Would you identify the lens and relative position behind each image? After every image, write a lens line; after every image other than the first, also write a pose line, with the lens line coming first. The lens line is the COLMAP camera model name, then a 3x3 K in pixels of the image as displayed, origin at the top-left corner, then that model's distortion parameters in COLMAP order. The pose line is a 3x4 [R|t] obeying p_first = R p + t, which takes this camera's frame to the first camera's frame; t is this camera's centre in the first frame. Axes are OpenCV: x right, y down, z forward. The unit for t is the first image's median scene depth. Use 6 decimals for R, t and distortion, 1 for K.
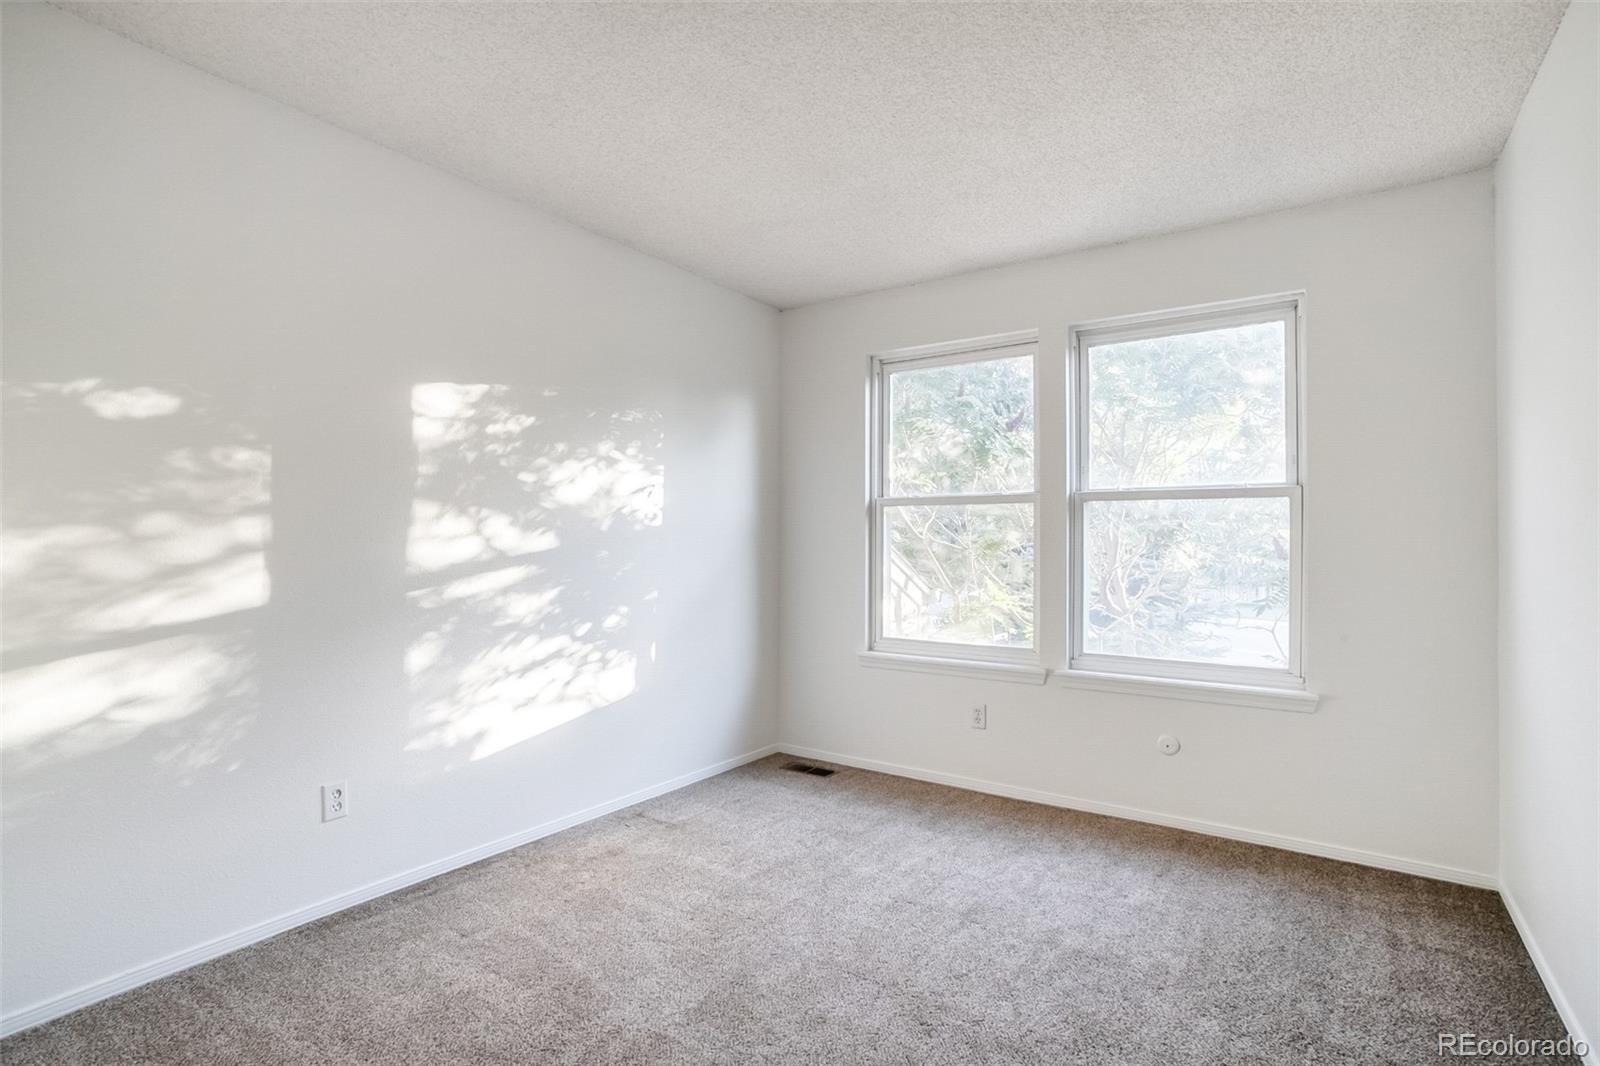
lens RADIAL K [[769.0, 0, 803.9], [0, 769.0, 517.9], [0, 0, 1]] dist [-0.026340, 0.015208]
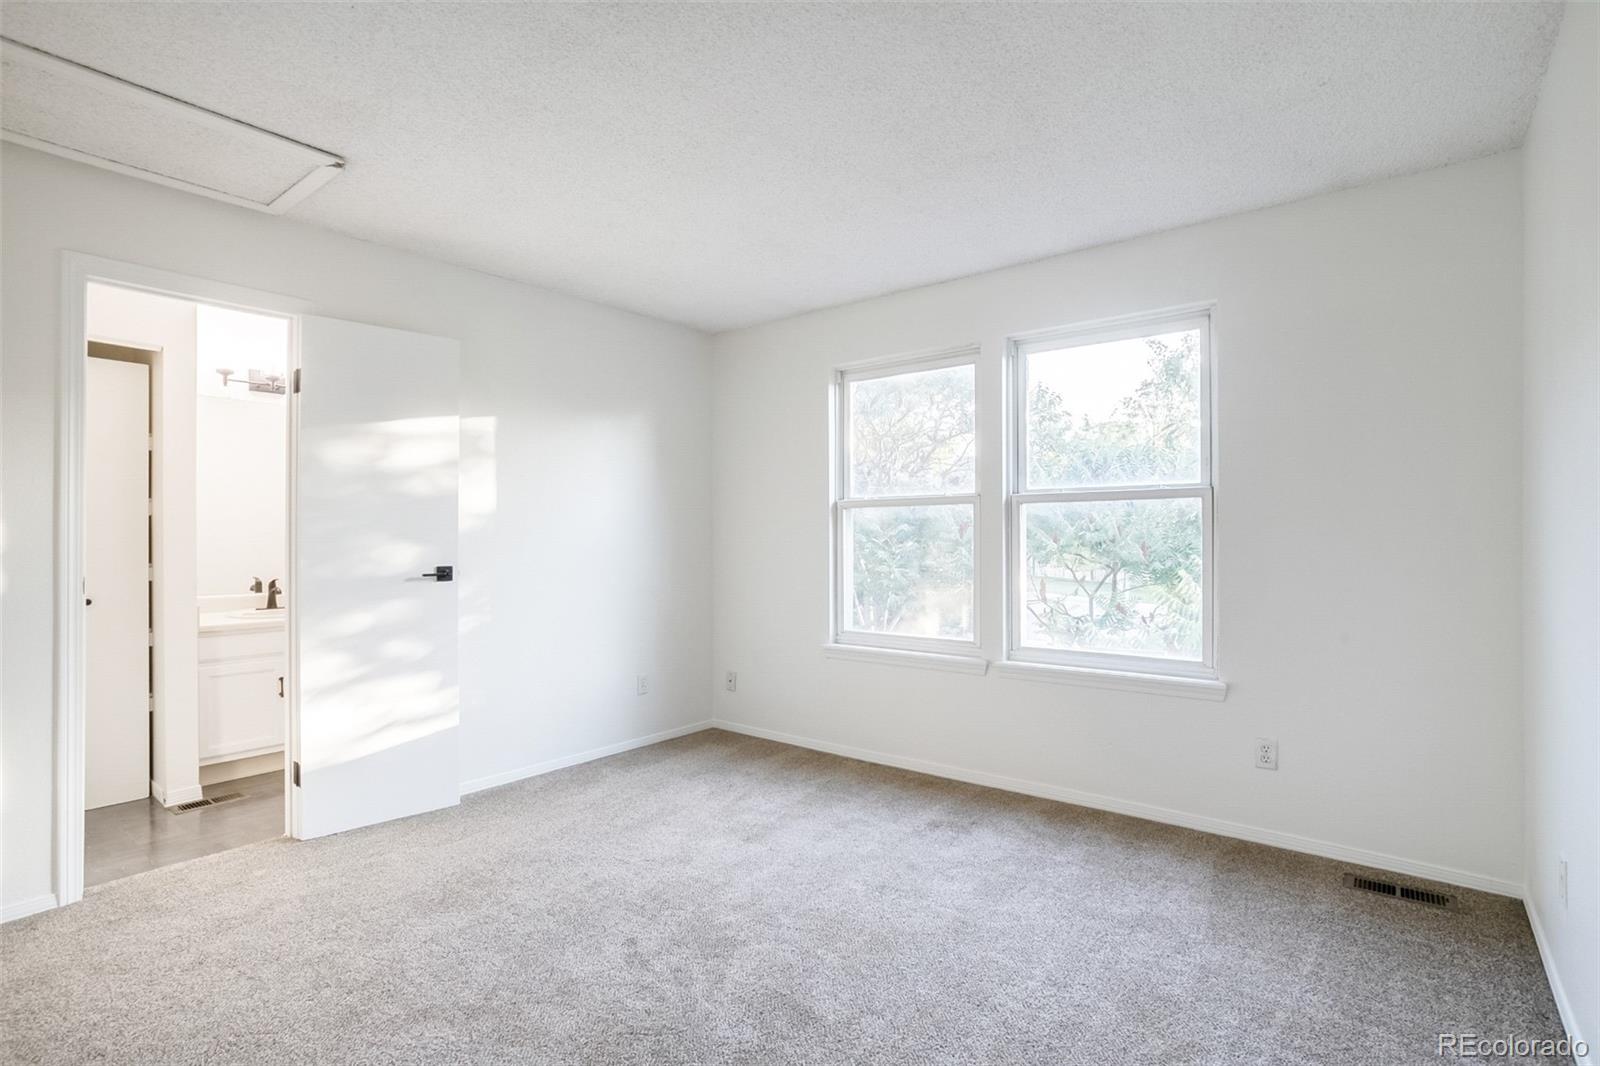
lens RADIAL K [[769.0, 0, 783.4], [0, 769.0, 540.1], [0, 0, 1]] dist [-0.026340, 0.015208]
pose [[0.996581, -0.003604, -0.082539, 0.127354], [0.005995, 0.999569, 0.028744, -0.002086], [0.082400, -0.029141, 0.996173, -0.083974]]
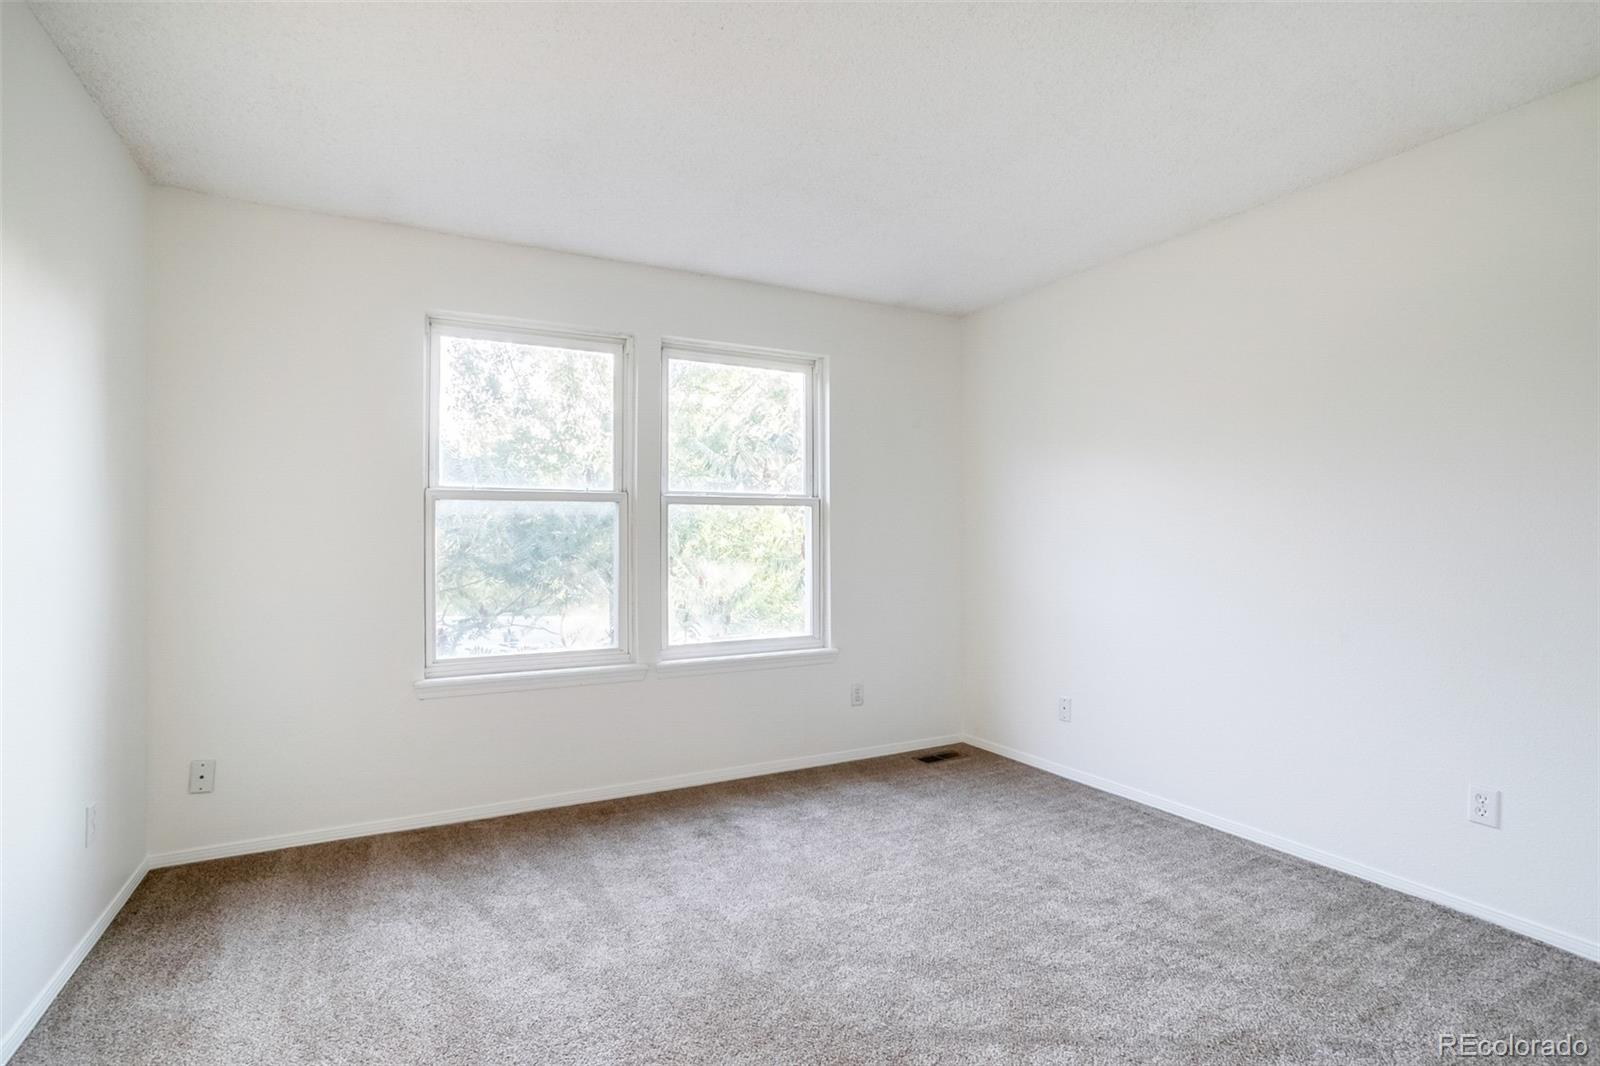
lens RADIAL K [[769.0, 0, 790.8], [0, 769.0, 545.8], [0, 0, 1]] dist [-0.026340, 0.015208]
pose [[0.470851, -0.010885, 0.882145, -0.503169], [-0.020873, 0.999507, 0.023474, 0.008293], [-0.881966, -0.029465, 0.470392, 0.339034]]
